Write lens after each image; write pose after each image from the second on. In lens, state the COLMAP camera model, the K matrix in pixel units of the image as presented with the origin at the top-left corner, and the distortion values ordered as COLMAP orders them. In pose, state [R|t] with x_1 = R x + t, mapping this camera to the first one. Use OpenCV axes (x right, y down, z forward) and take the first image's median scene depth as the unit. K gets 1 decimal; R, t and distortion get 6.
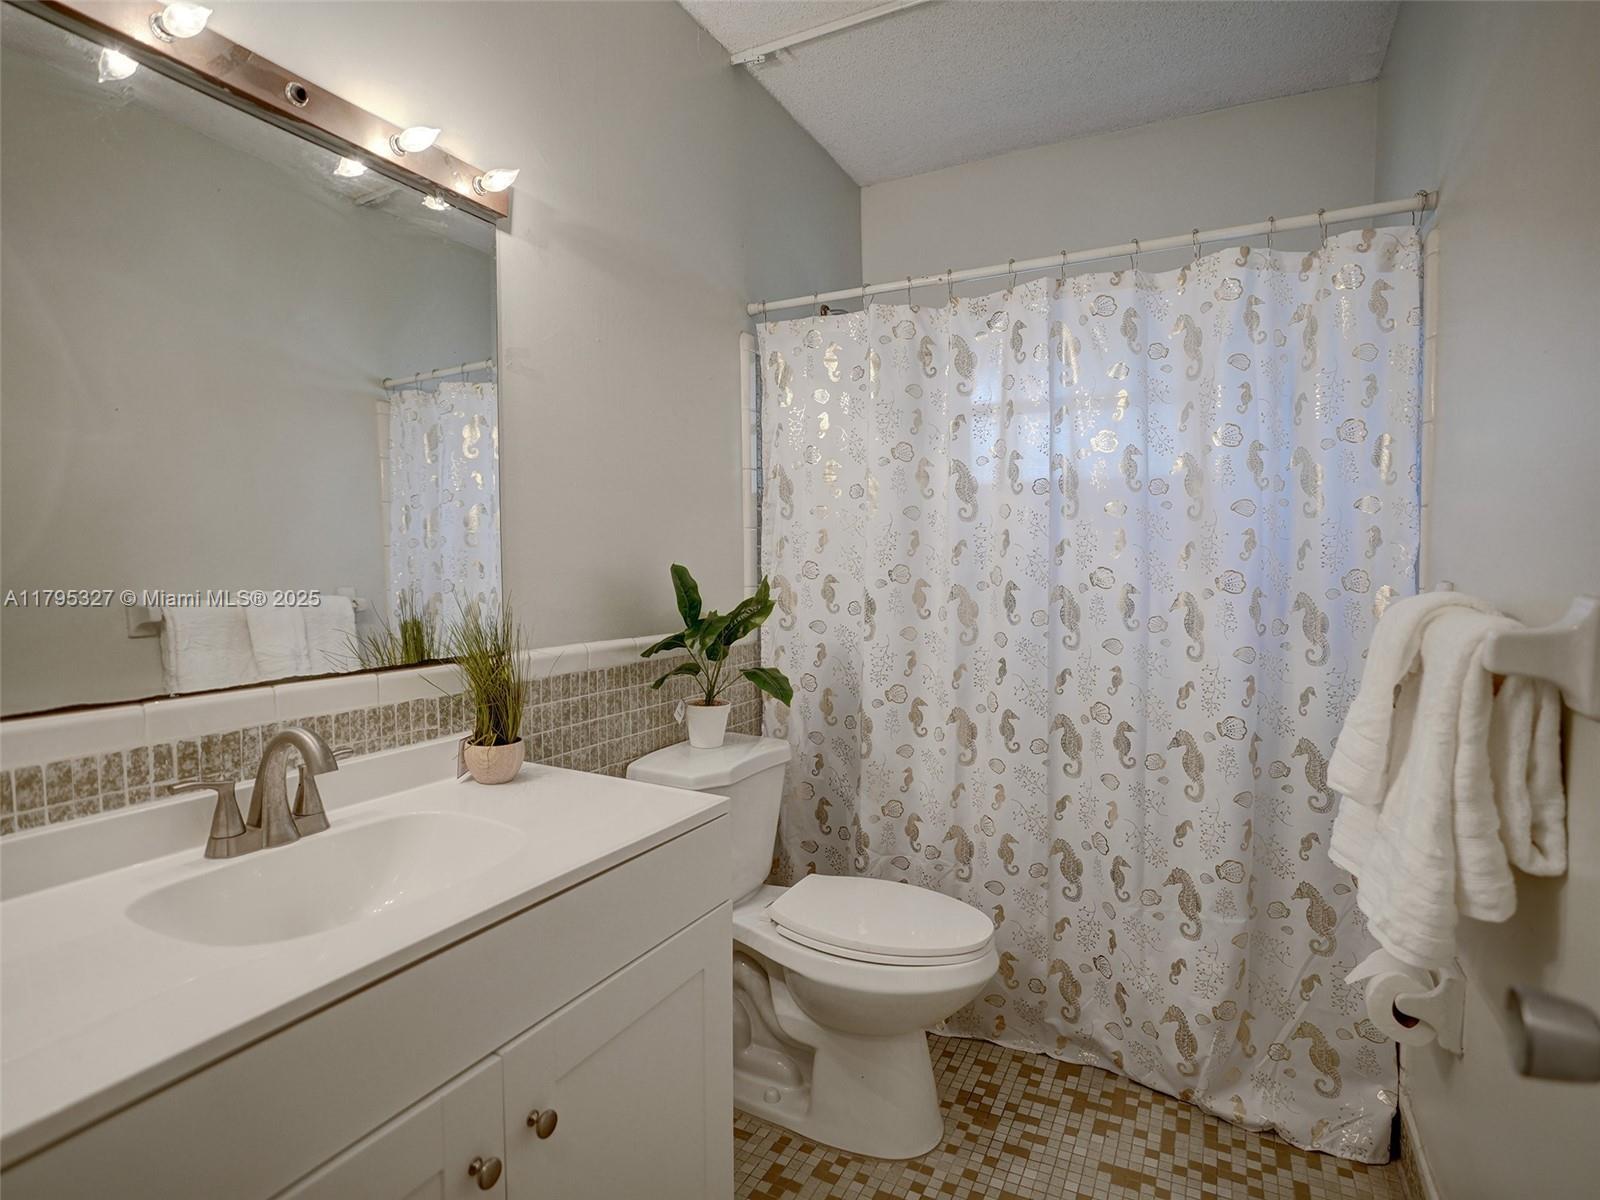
lens RADIAL K [[822.9, 0, 795.2], [0, 822.9, 602.6], [0, 0, 1]] dist [-0.071248, 0.026747]
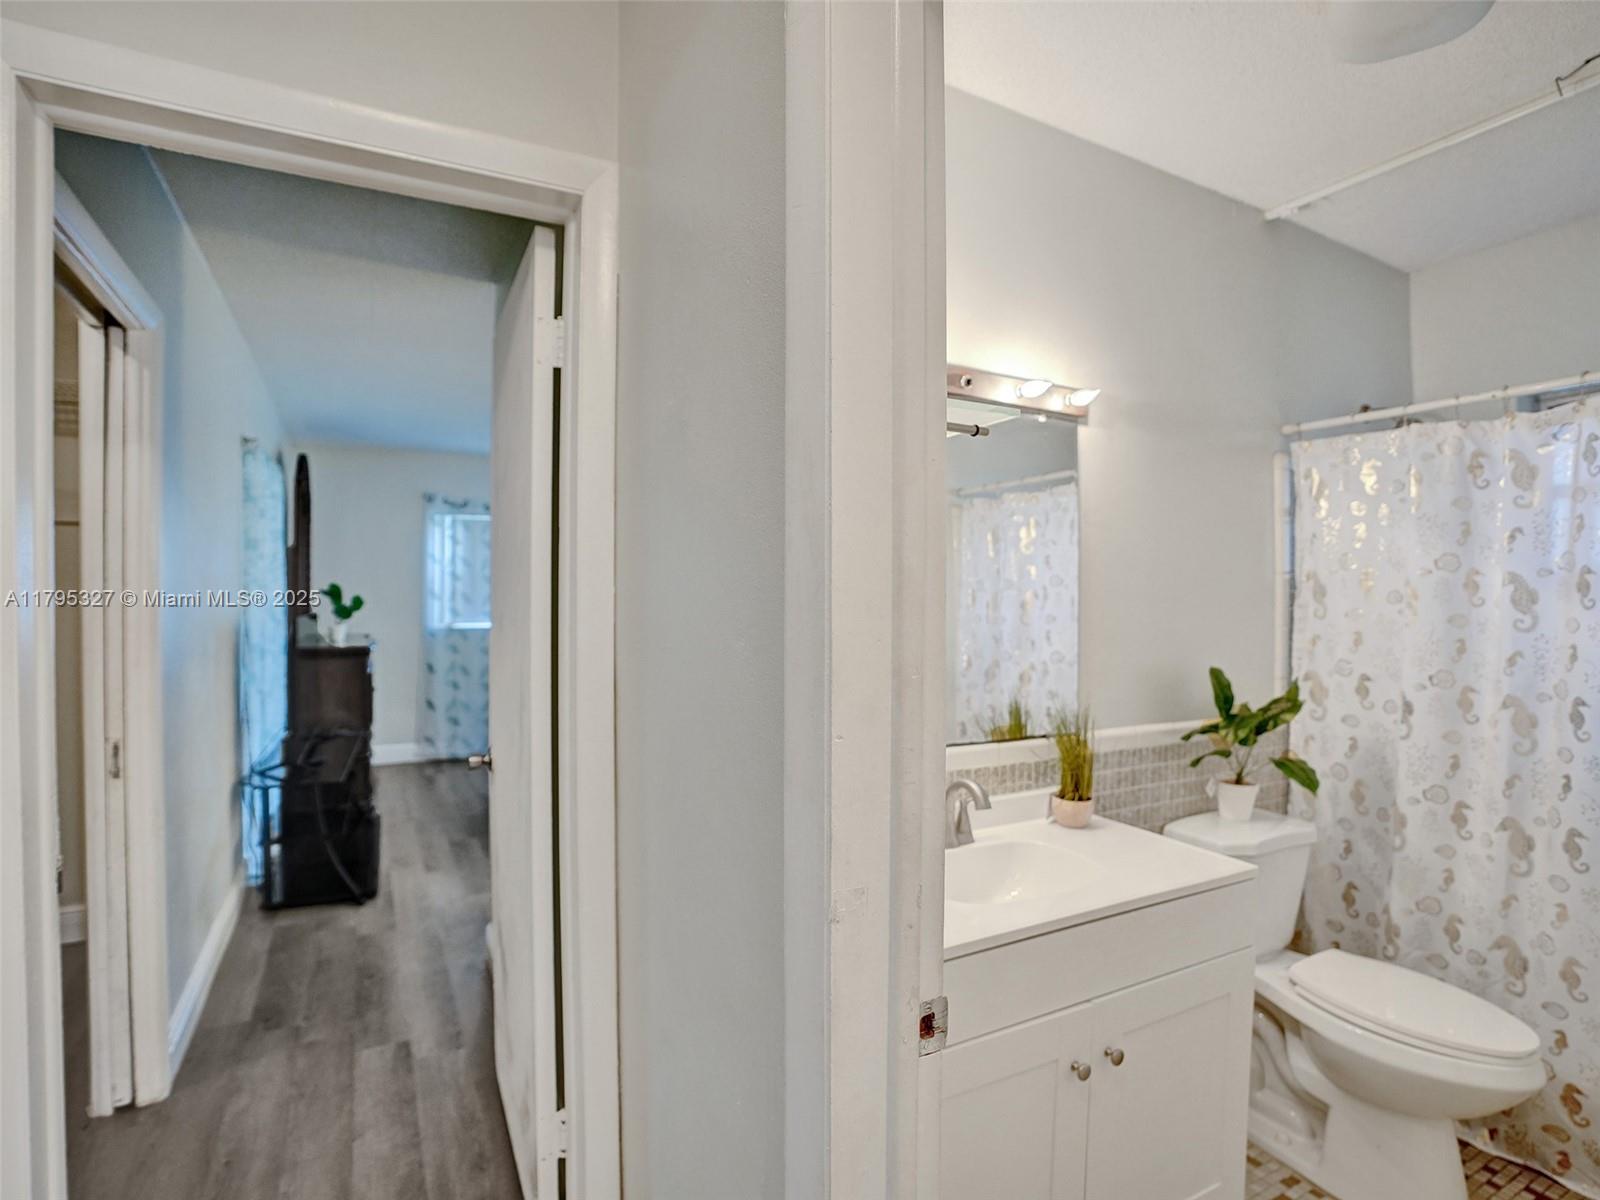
lens RADIAL K [[822.9, 0, 795.2], [0, 822.9, 602.6], [0, 0, 1]] dist [-0.071248, 0.026747]
pose [[0.826778, 0.016069, -0.562299, 0.013710], [-0.039741, 0.998763, -0.029891, -0.071956], [0.561123, 0.047060, 0.826394, -0.306039]]
